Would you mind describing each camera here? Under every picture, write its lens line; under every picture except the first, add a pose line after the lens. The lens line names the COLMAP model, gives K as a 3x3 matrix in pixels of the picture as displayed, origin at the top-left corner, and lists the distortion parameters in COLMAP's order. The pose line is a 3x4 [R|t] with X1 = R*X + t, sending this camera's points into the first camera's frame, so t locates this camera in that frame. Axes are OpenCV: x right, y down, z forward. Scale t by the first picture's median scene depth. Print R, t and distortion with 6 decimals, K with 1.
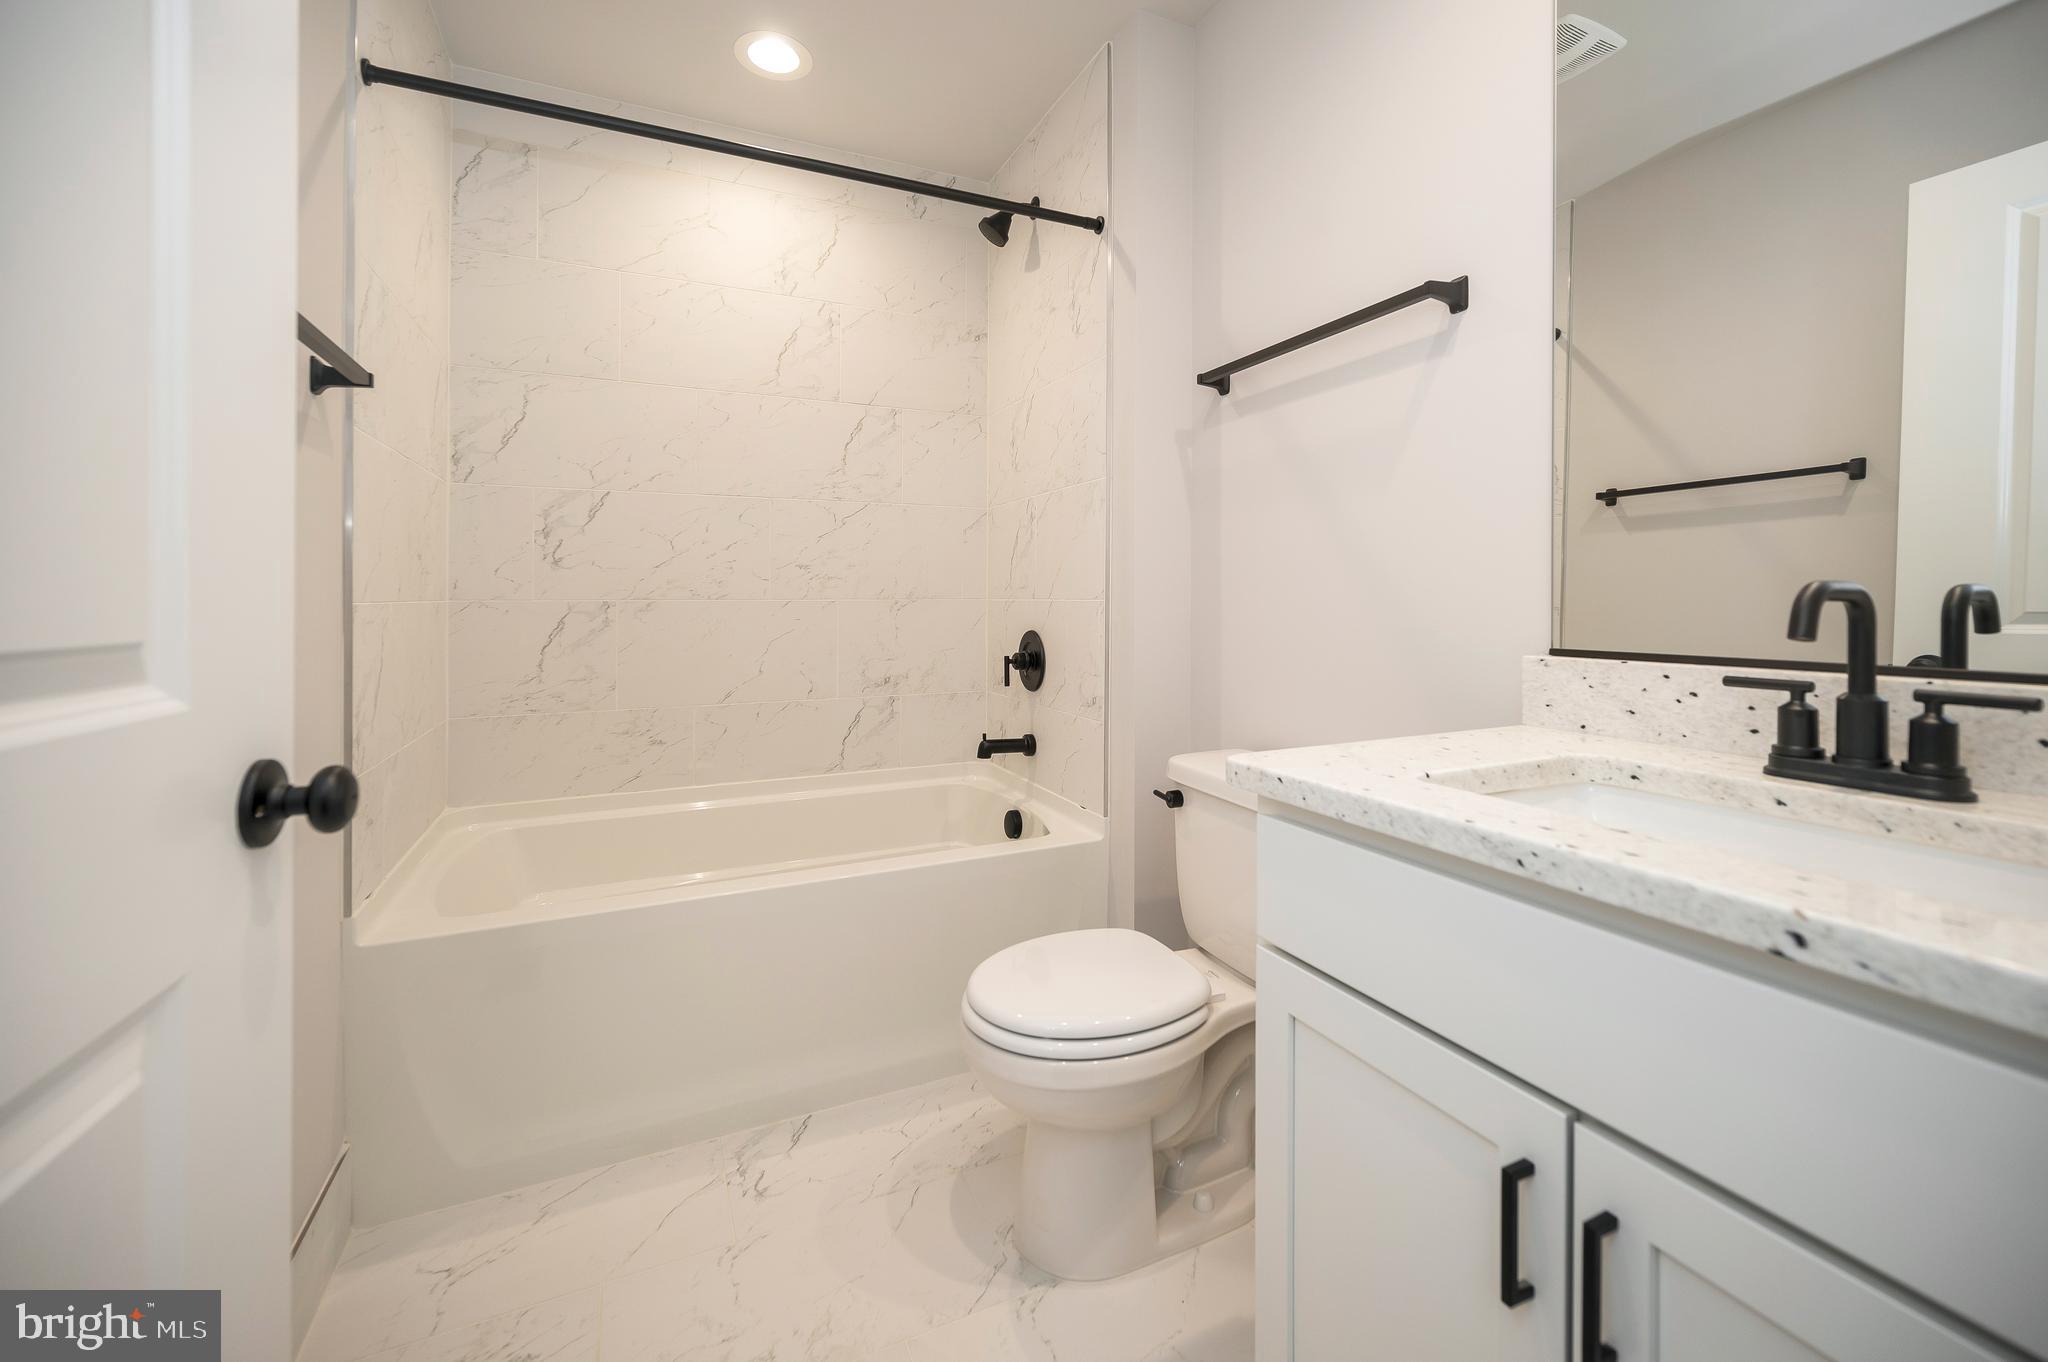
lens RADIAL K [[813.7, 0, 1026.3], [0, 813.7, 679.0], [0, 0, 1]] dist [0.000296, -0.000117]
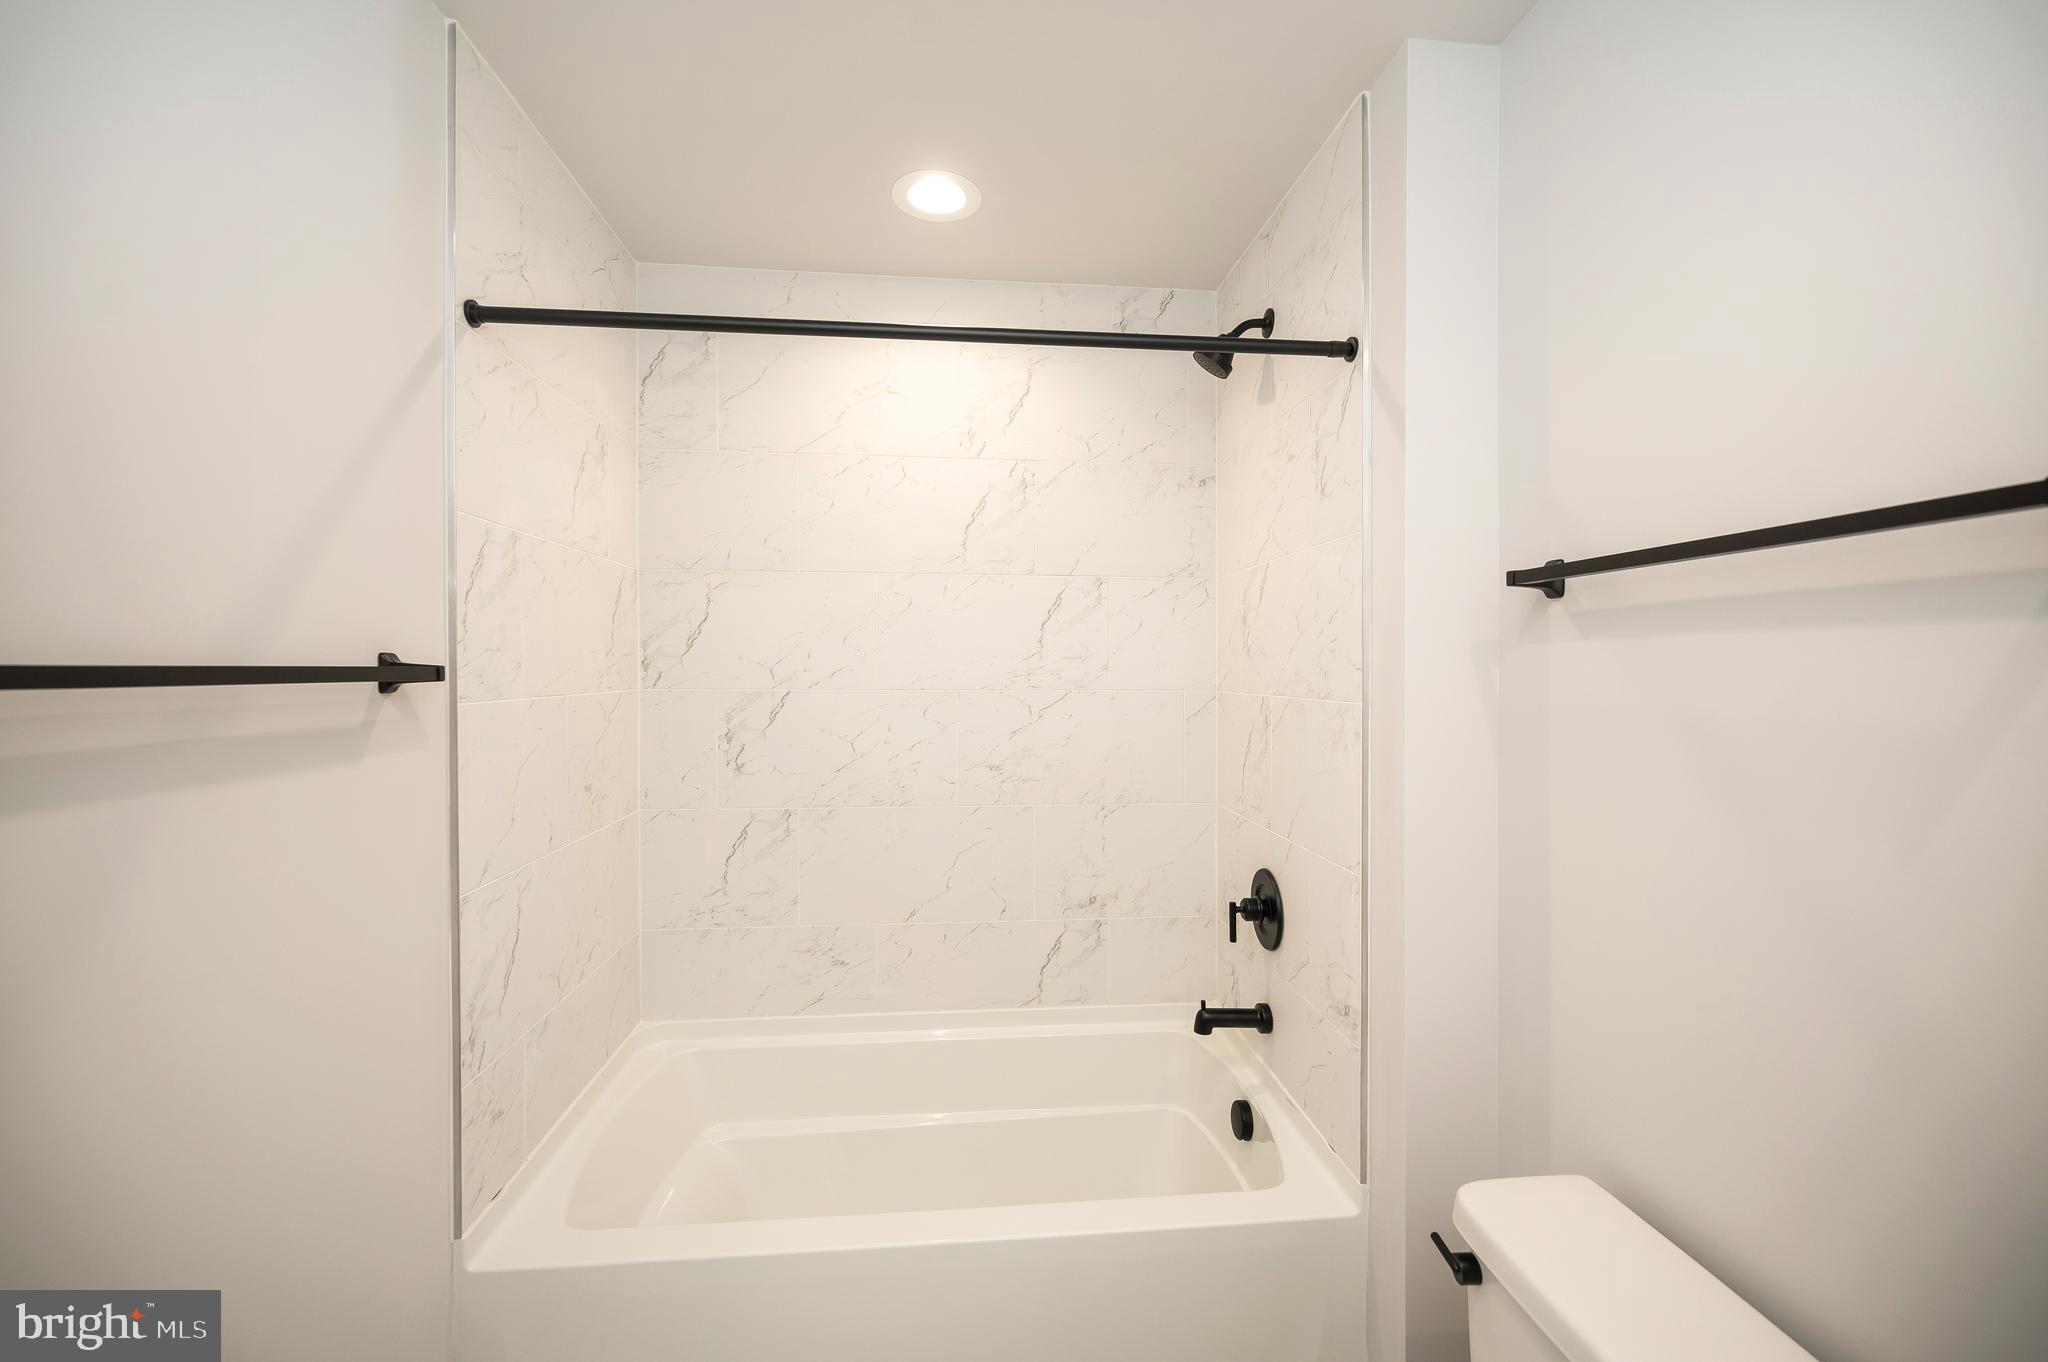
lens RADIAL K [[828.8, 0, 1063.5], [0, 828.8, 729.2], [0, 0, 1]] dist [-0.002638, -0.000112]
pose [[0.958331, 0.001512, -0.285656, 0.045014], [-0.008001, 0.999736, -0.021553, -0.170728], [0.285547, 0.022940, 0.958090, 0.202255]]
